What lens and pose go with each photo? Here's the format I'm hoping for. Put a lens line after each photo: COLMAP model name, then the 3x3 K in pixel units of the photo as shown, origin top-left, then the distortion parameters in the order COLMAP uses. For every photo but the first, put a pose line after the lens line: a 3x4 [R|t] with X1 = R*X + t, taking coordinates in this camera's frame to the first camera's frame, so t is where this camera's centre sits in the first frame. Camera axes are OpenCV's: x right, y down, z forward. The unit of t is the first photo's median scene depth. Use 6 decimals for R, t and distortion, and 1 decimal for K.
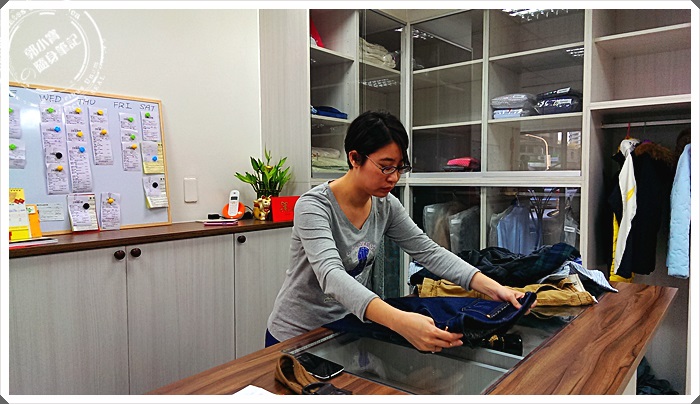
lens RADIAL K [[475.8, 0, 350.0], [0, 475.8, 202.0], [0, 0, 1]] dist [-0.000225, -0.002844]
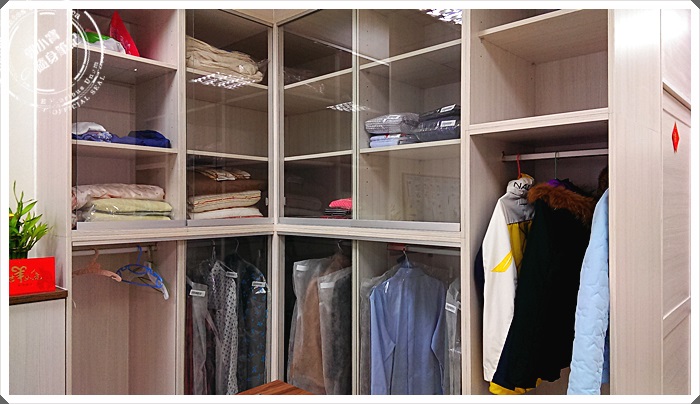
lens RADIAL K [[484.6, 0, 350.0], [0, 484.6, 202.0], [0, 0, 1]] dist [0.056191, -0.112222]
pose [[0.998584, 0.008508, -0.052506, 0.469003], [-0.011626, 0.998169, -0.059365, -0.068715], [0.051904, 0.059891, 0.996855, 0.382953]]
